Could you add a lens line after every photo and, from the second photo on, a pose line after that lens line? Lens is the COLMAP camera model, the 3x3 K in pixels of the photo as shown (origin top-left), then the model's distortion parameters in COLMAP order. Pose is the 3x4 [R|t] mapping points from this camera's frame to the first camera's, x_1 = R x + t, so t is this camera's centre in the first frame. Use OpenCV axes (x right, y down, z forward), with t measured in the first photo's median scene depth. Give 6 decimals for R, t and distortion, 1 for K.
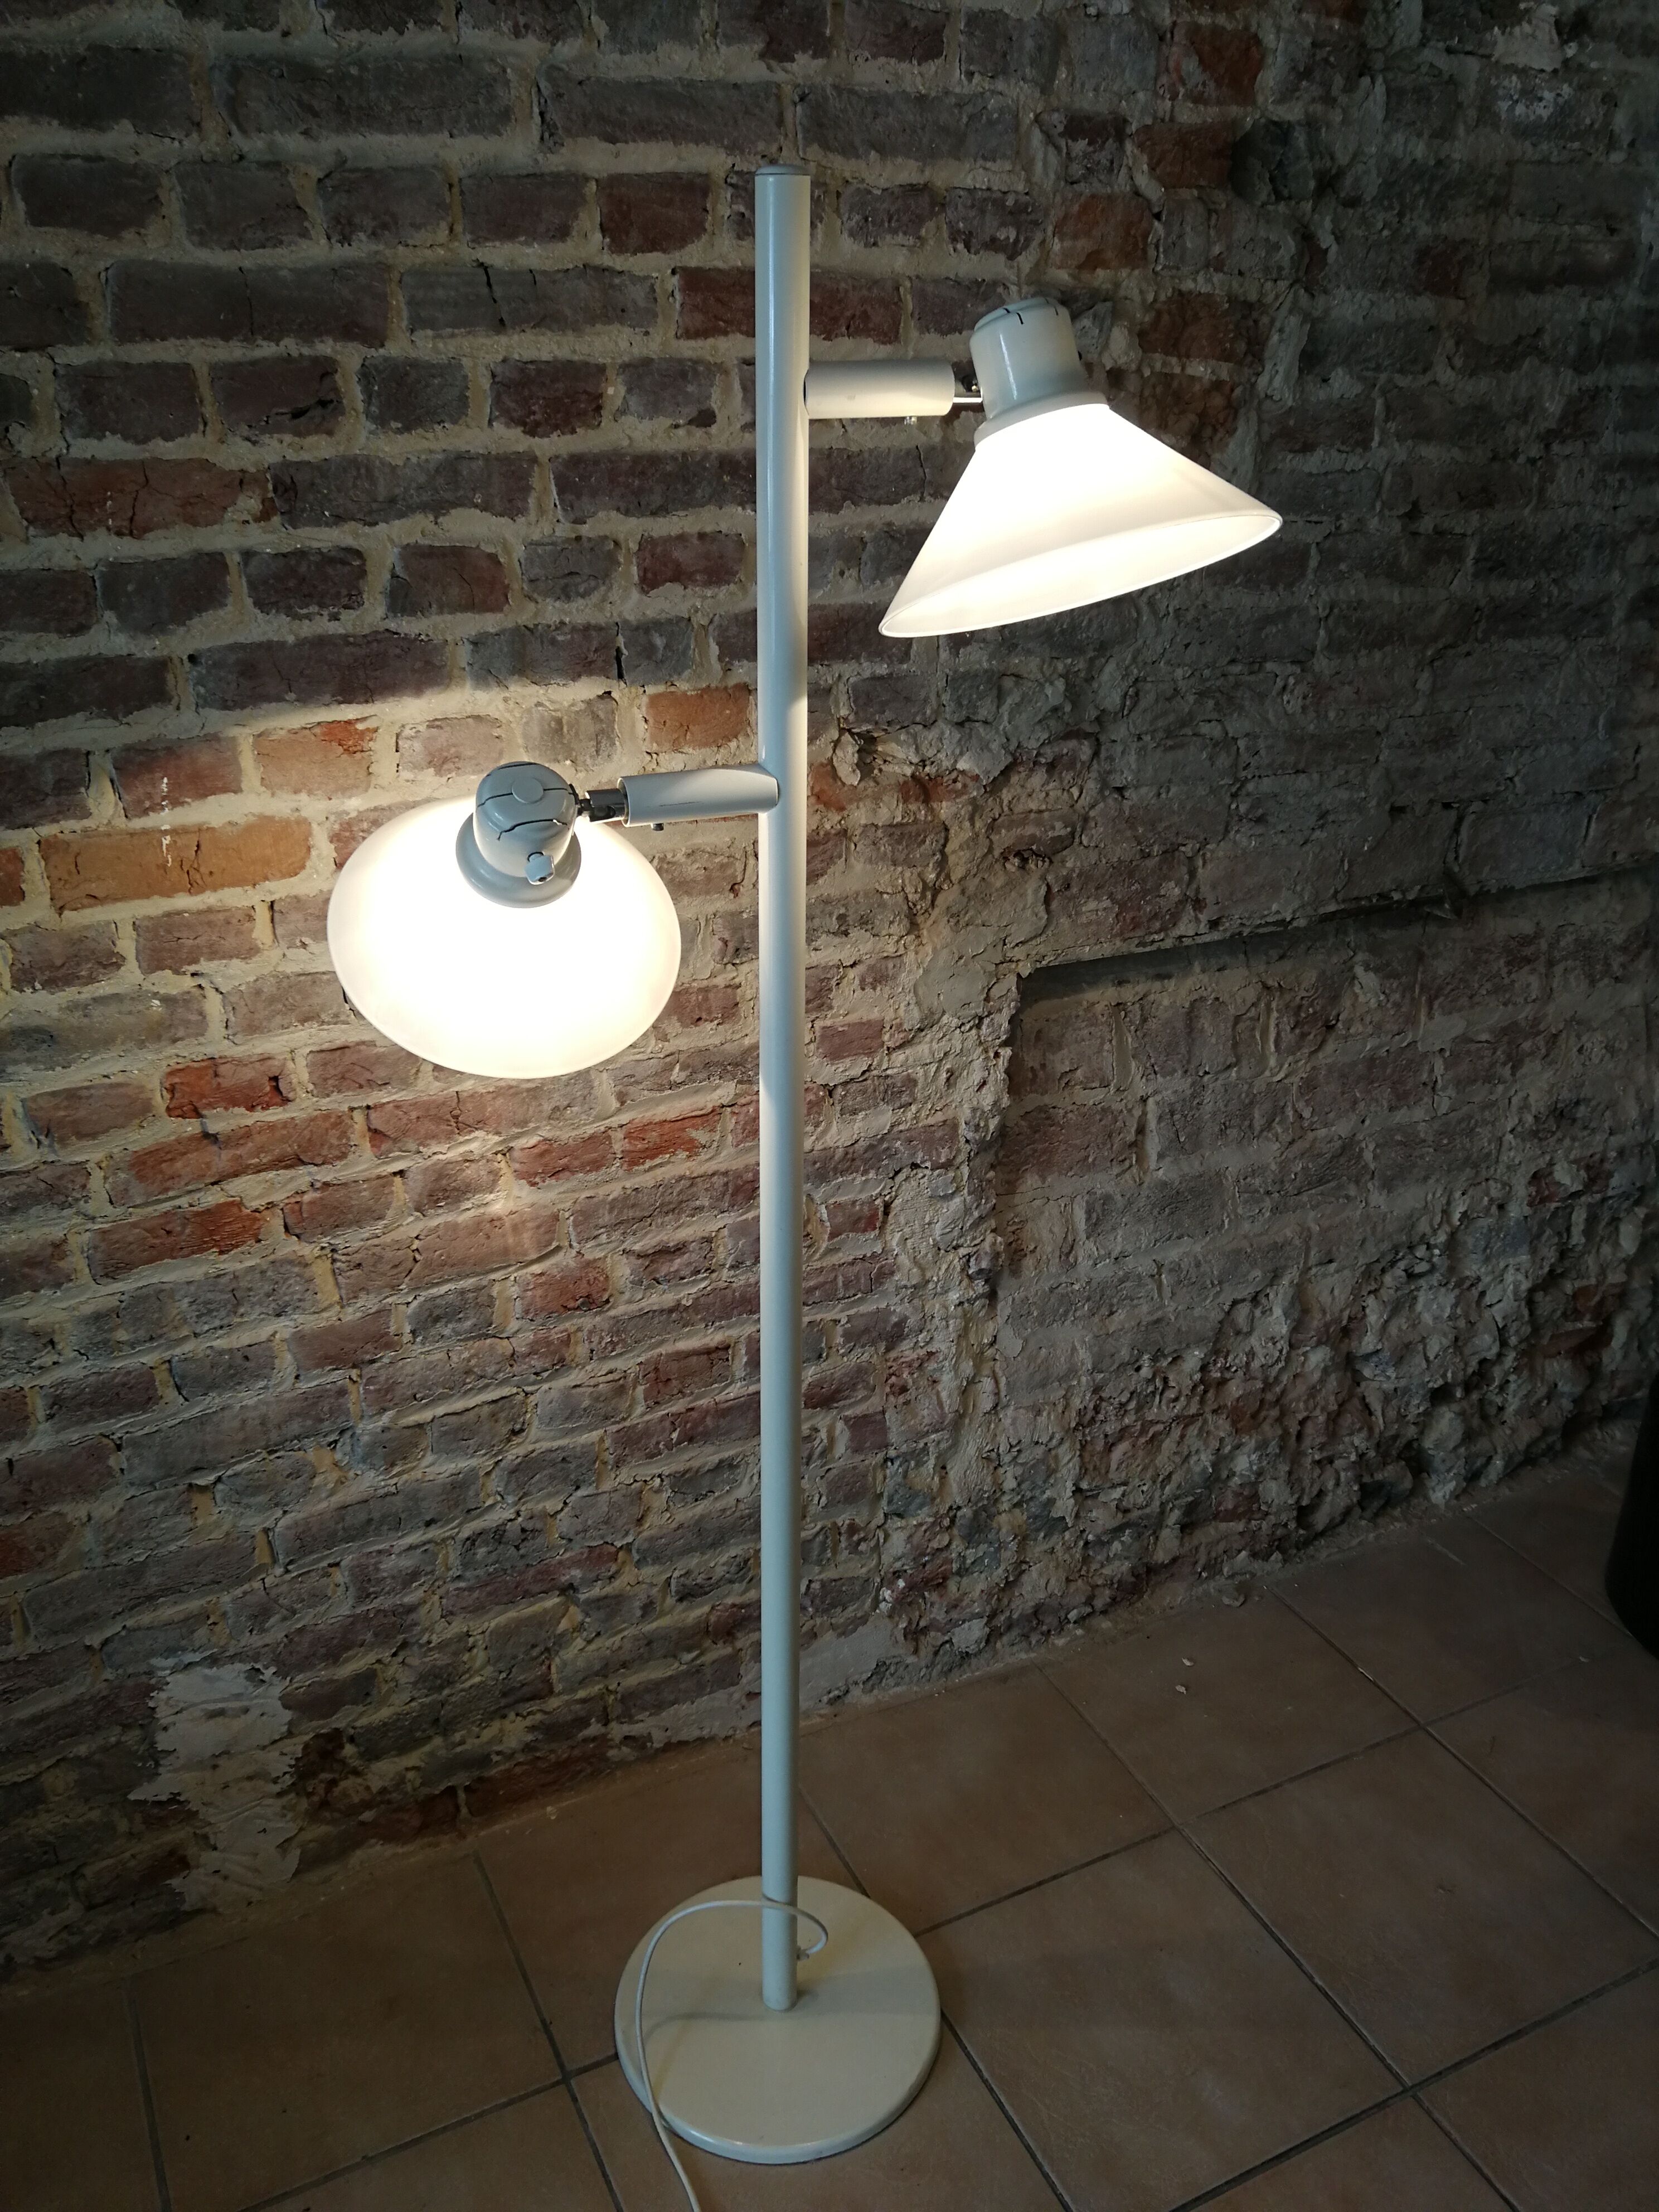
lens RADIAL K [[1799.4, 0, 810.9], [0, 1799.4, 1098.1], [0, 0, 1]] dist [0.048372, -0.060550]
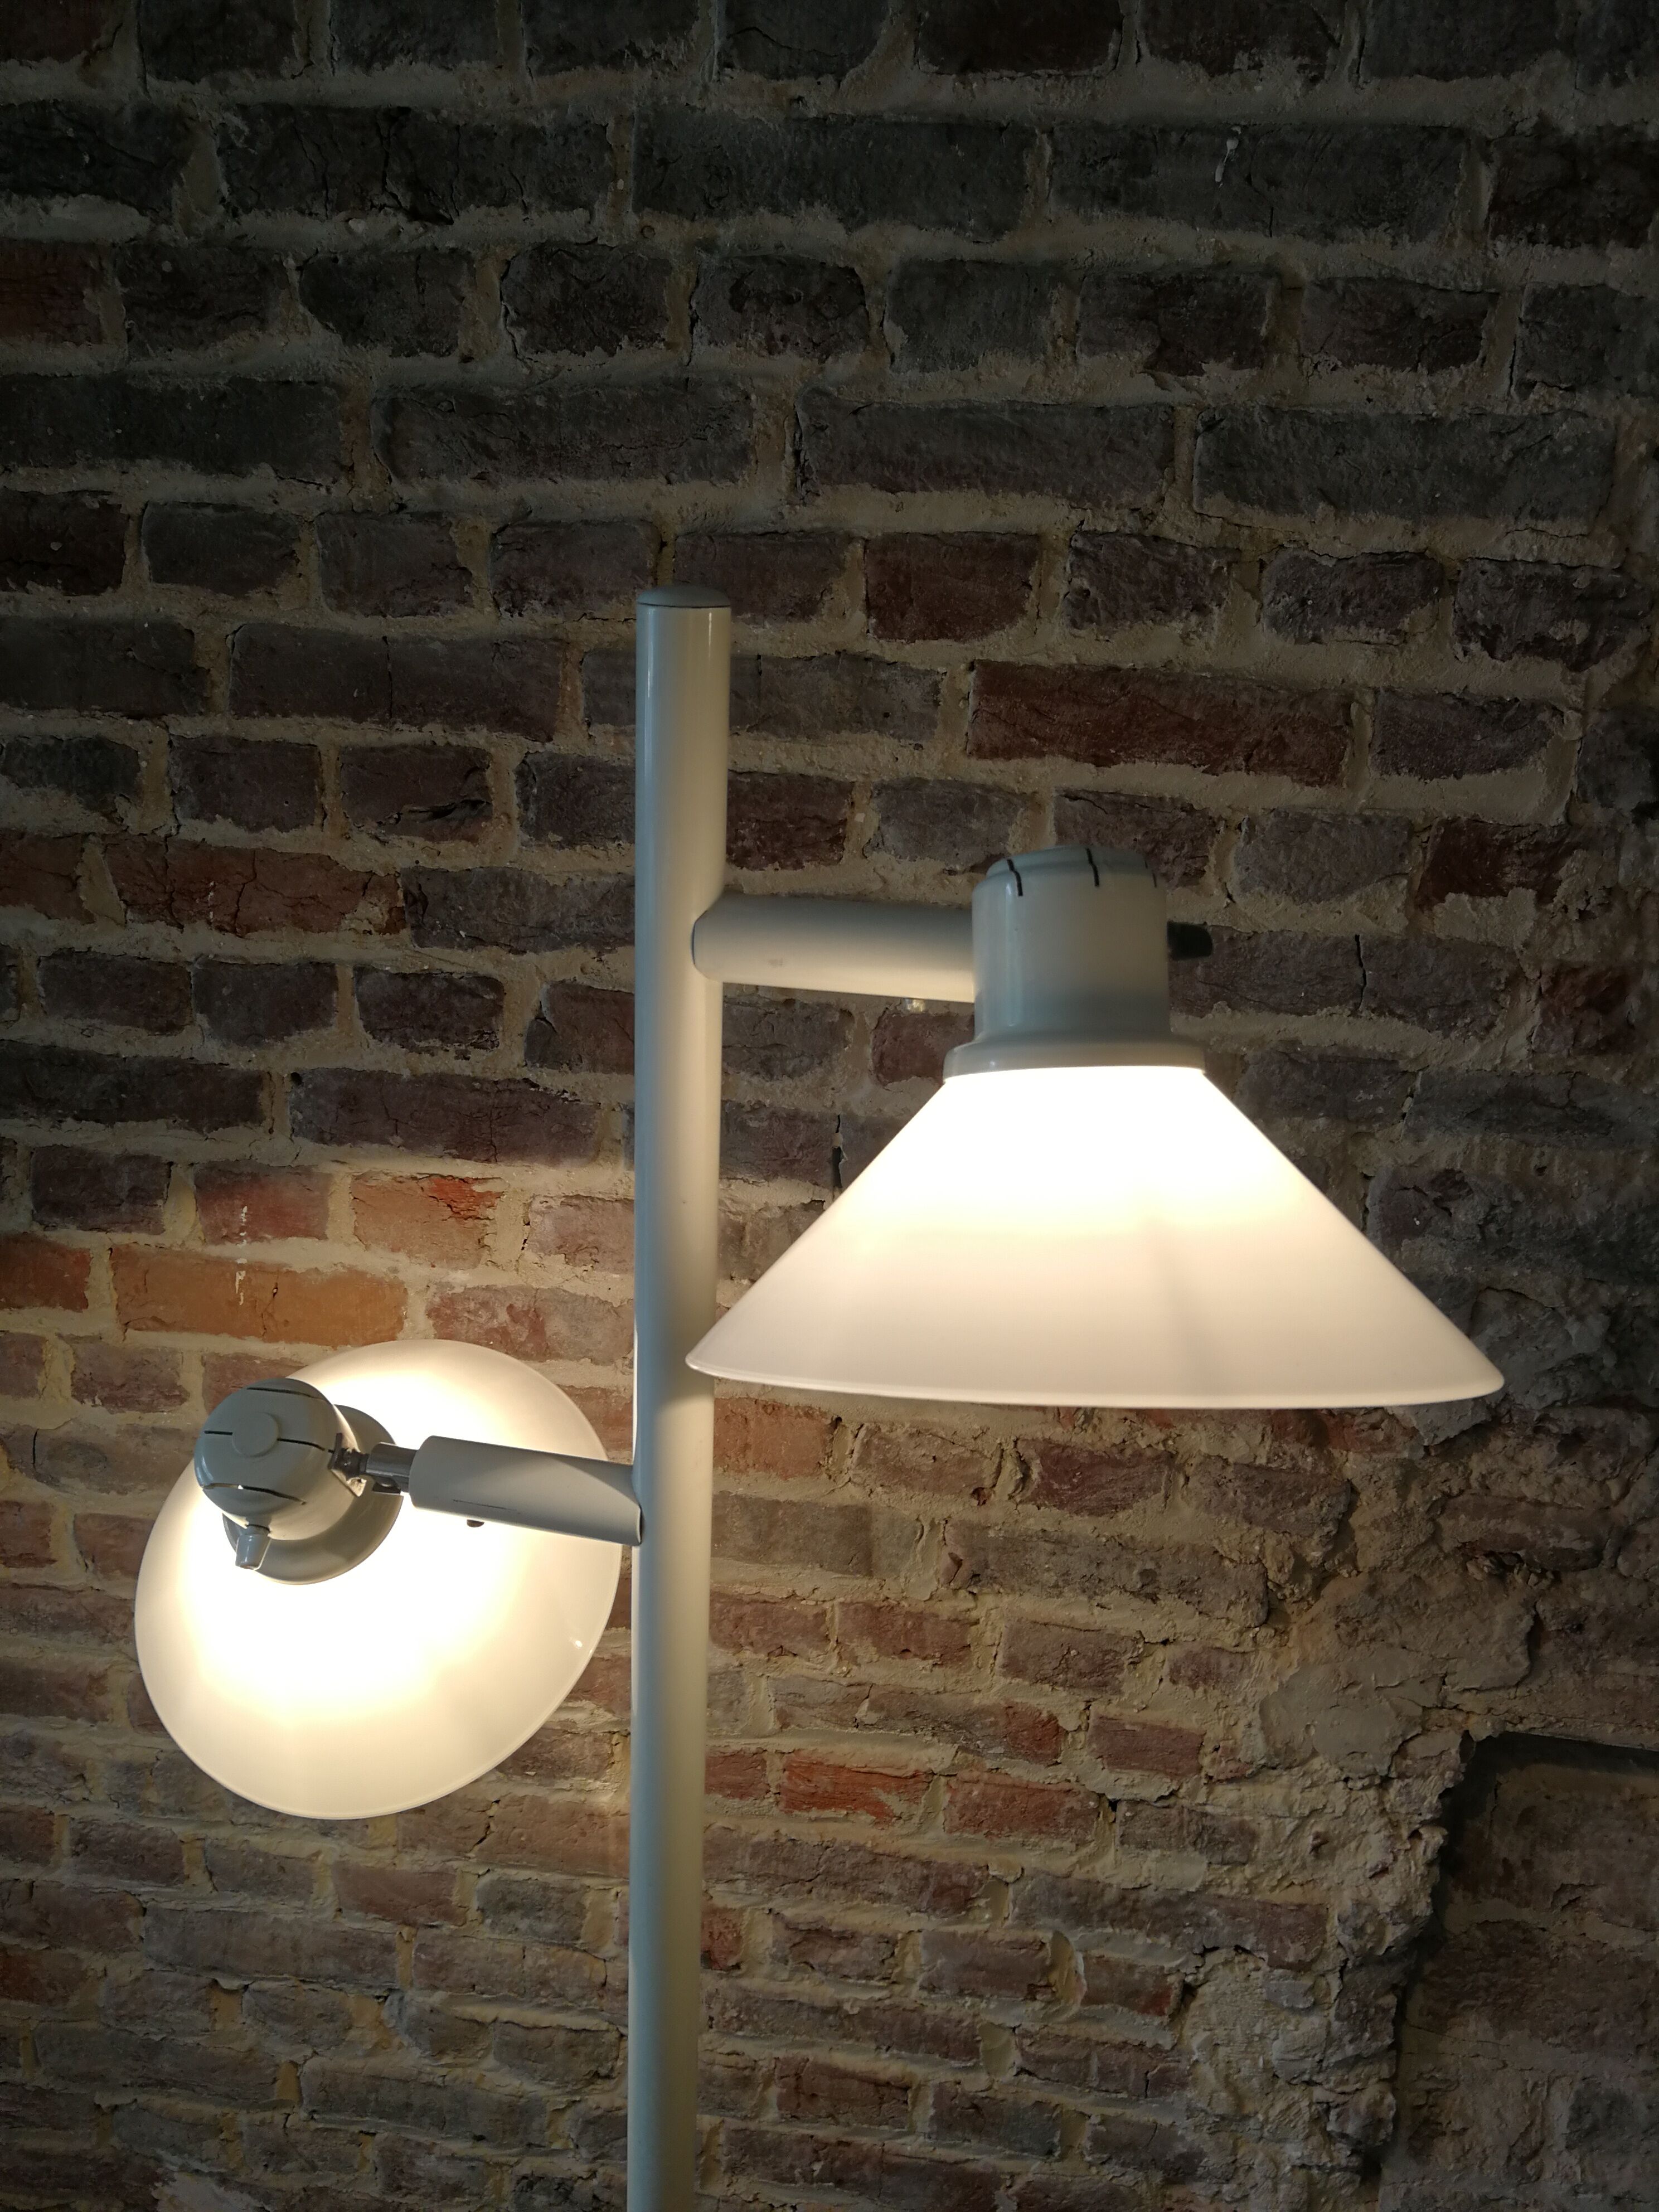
lens RADIAL K [[1782.8, 0, 778.8], [0, 1782.8, 1112.2], [0, 0, 1]] dist [0.038694, -0.042765]
pose [[0.821144, 0.210005, -0.530680, 0.219320], [-0.260889, 0.965124, -0.021758, -0.214872], [0.507603, 0.156315, 0.847293, 0.343250]]
